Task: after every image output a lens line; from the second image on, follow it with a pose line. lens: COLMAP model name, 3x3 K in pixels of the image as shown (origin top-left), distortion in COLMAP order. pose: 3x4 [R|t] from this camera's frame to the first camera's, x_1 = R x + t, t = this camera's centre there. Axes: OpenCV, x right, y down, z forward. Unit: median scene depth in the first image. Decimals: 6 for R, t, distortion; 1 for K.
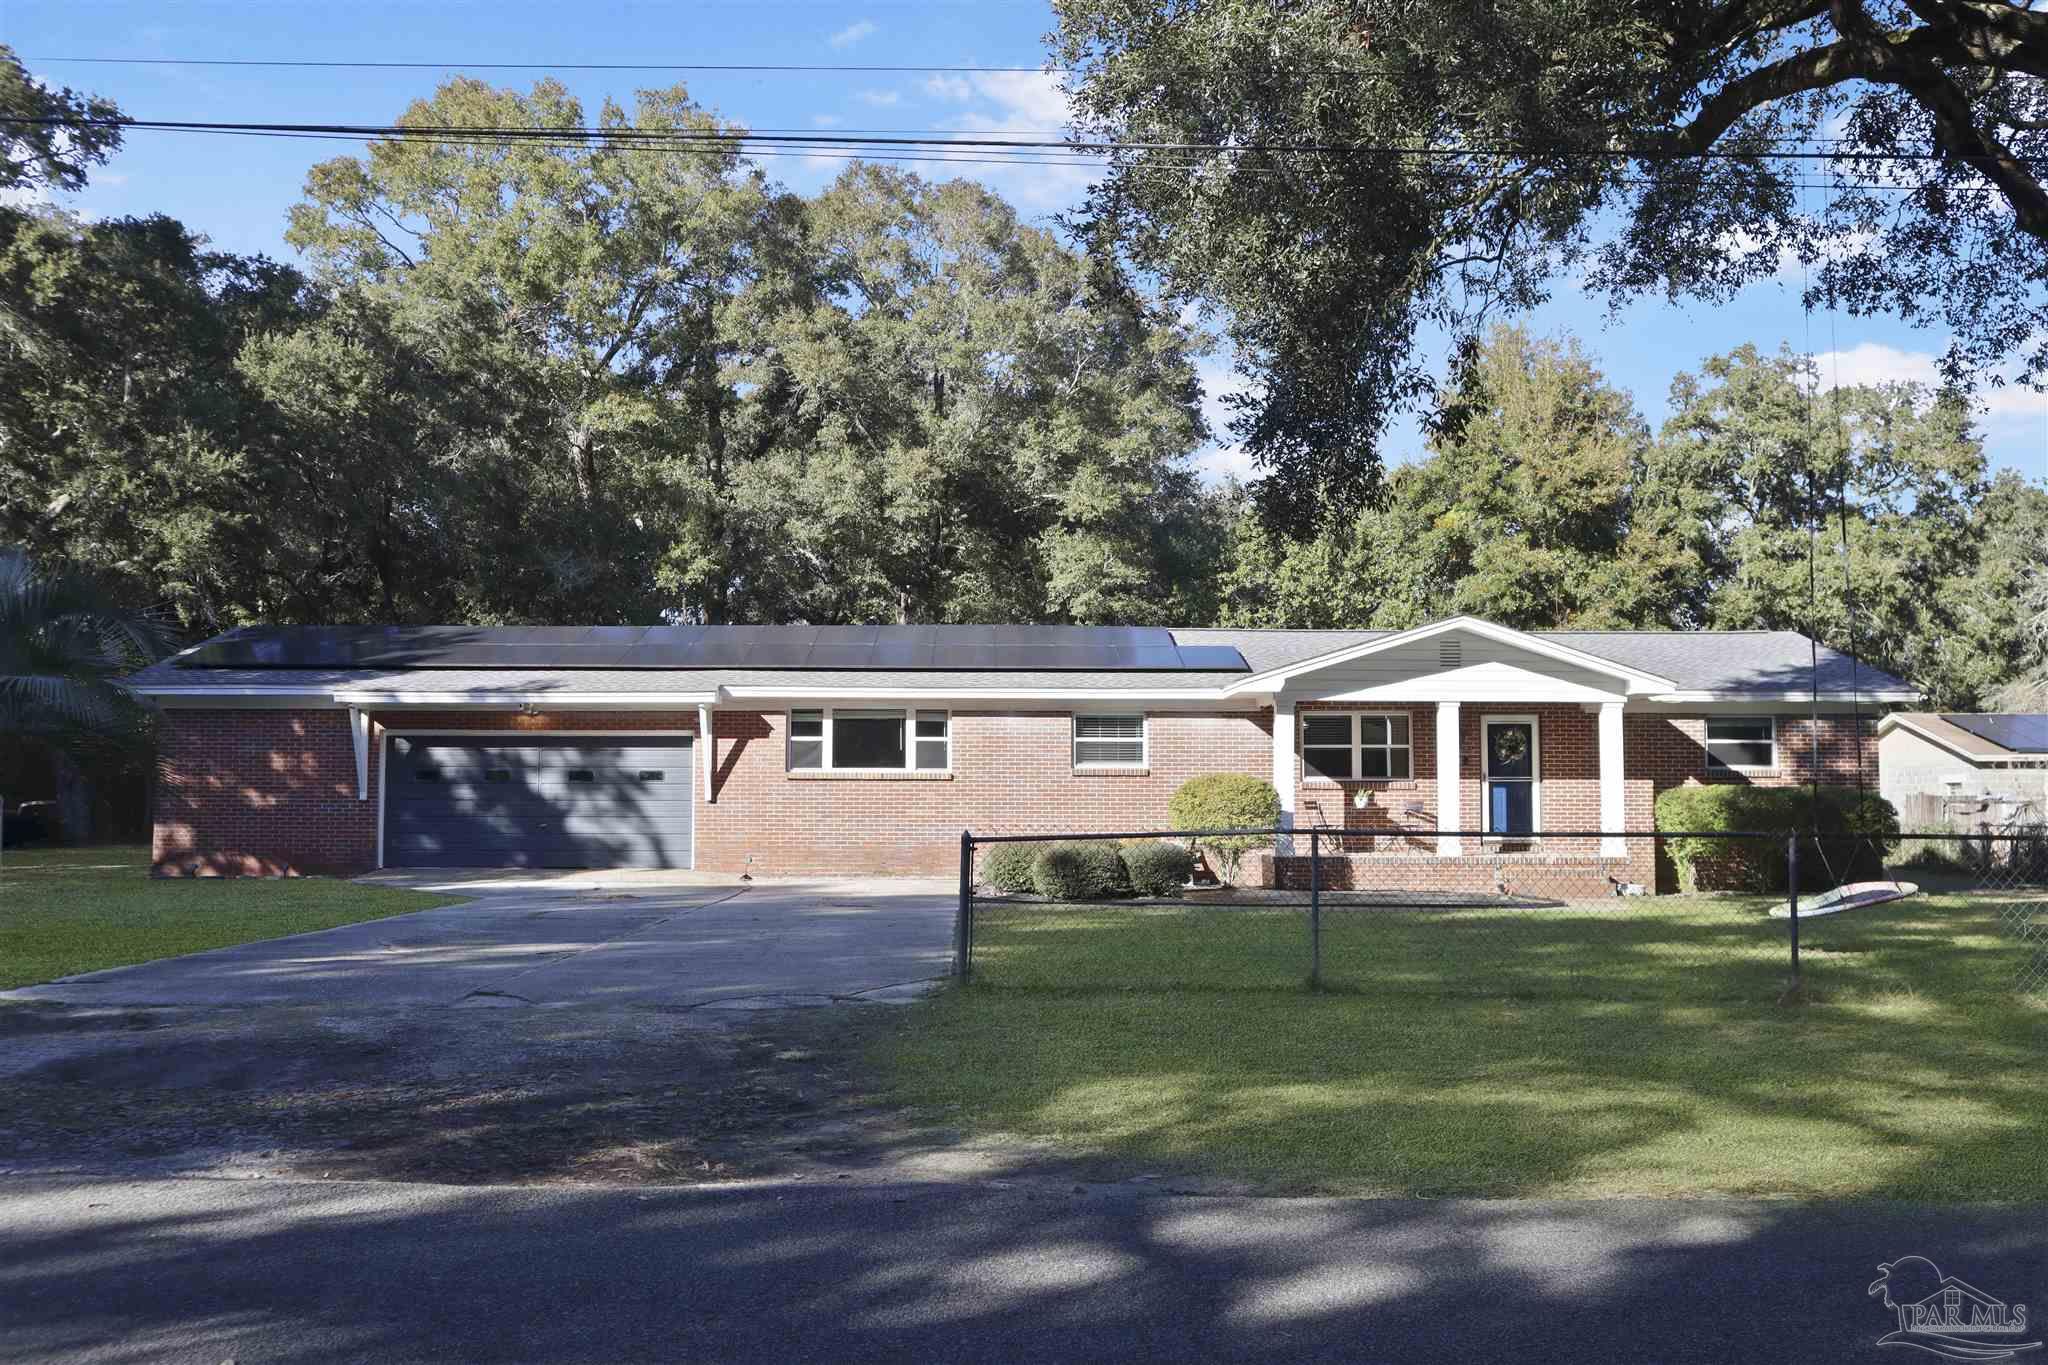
lens RADIAL K [[1883.5, 0, 1028.9], [0, 1883.5, 686.7], [0, 0, 1]] dist [-0.052177, 0.105456]
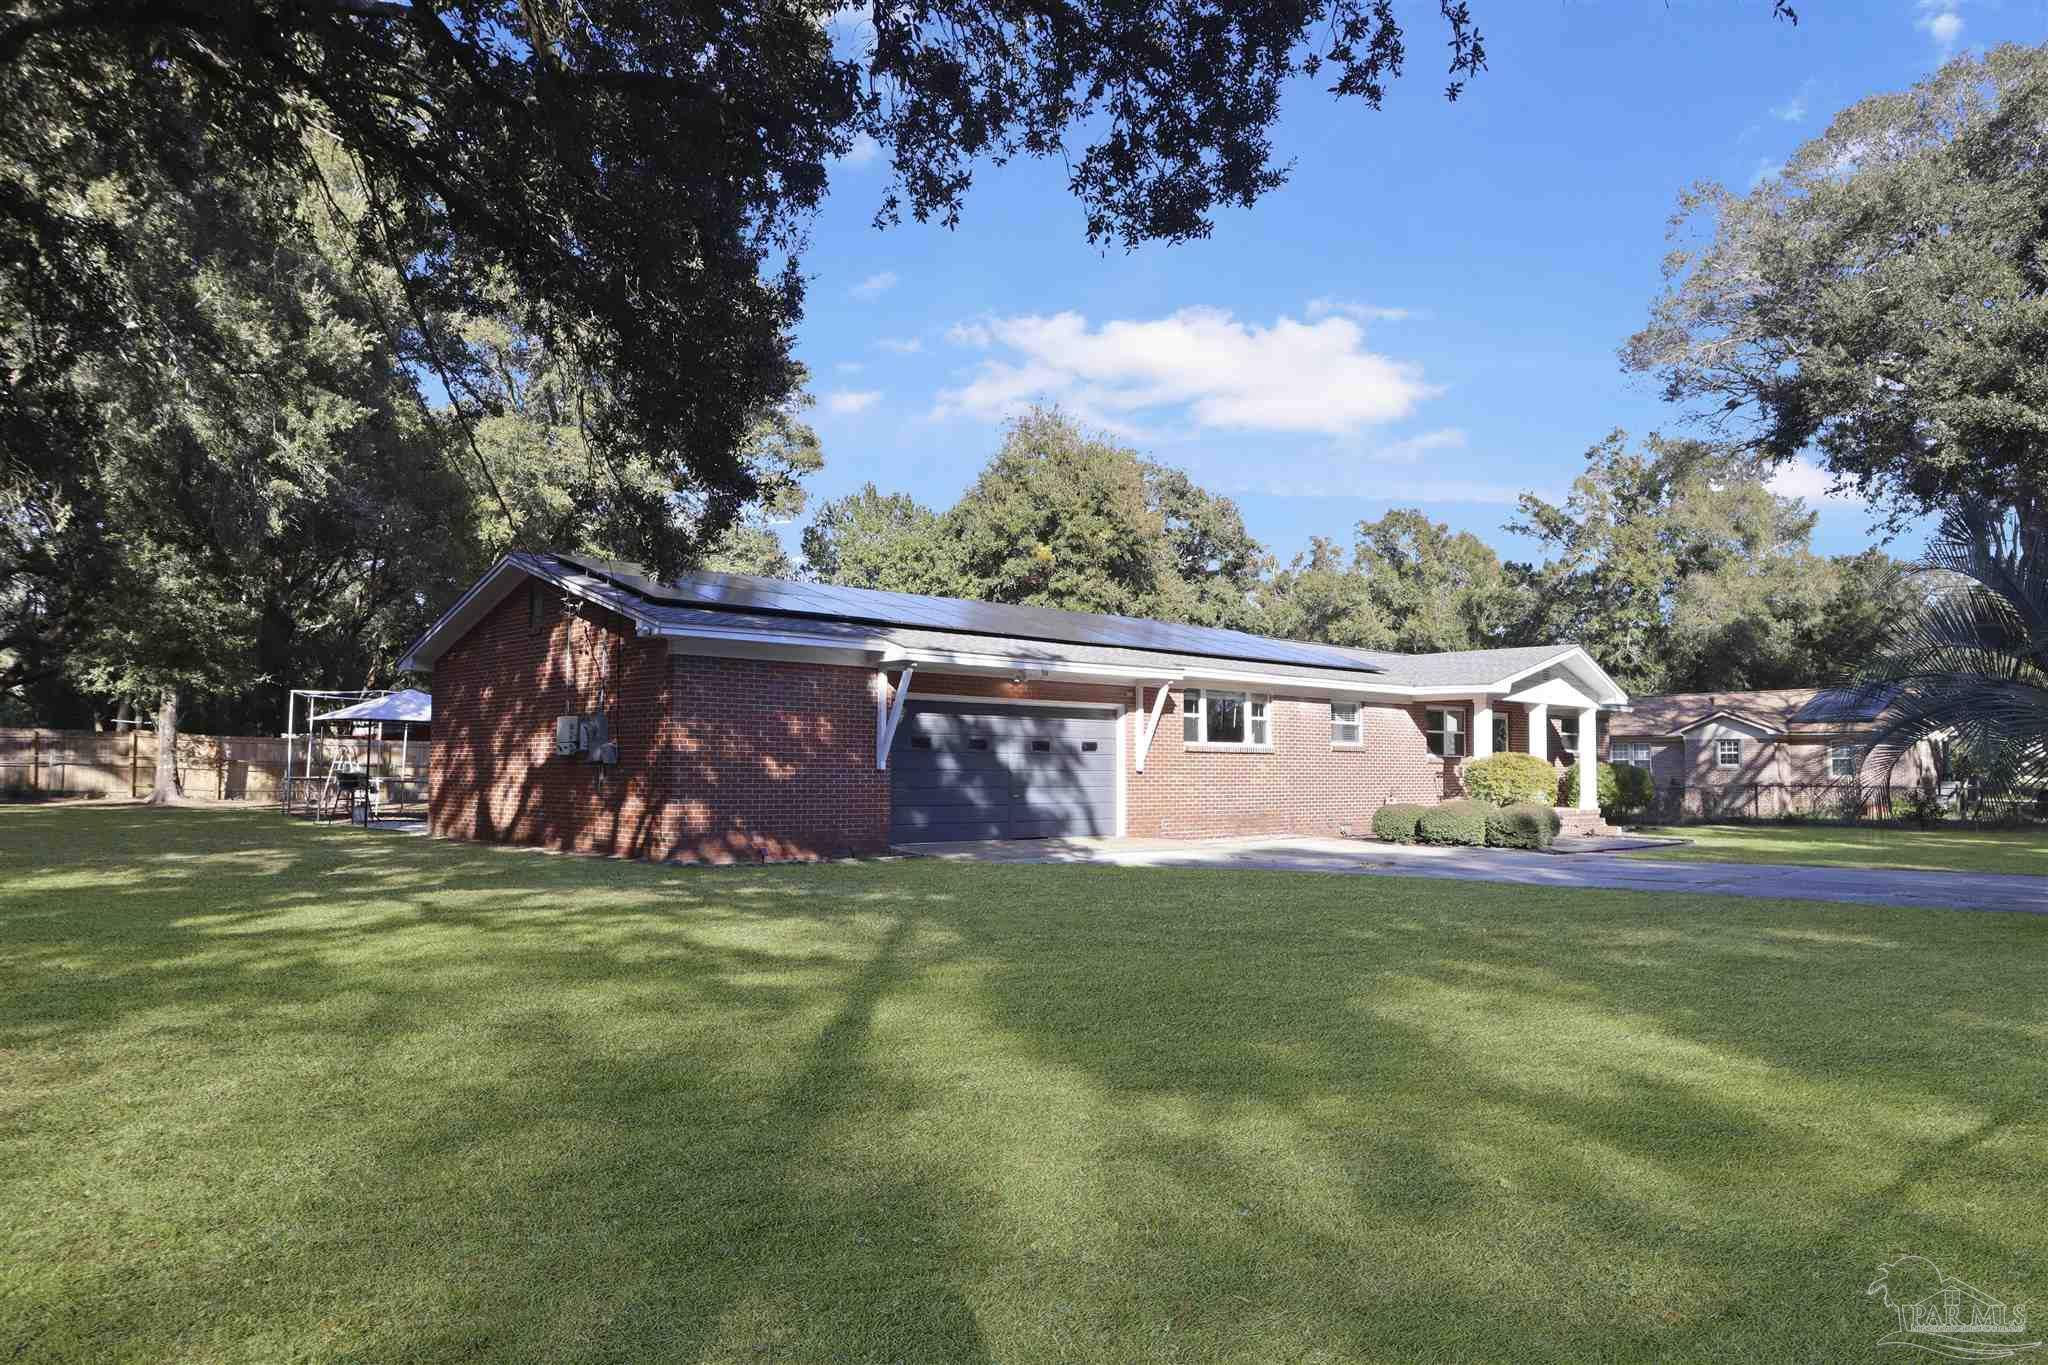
lens RADIAL K [[1435.3, 0, 1025.8], [0, 1435.3, 691.1], [0, 0, 1]] dist [-0.118374, 0.077341]
pose [[0.705207, 0.039833, 0.707882, -0.783954], [-0.050327, 0.998714, -0.006062, 0.023400], [-0.707213, -0.031350, 0.706305, 0.473305]]
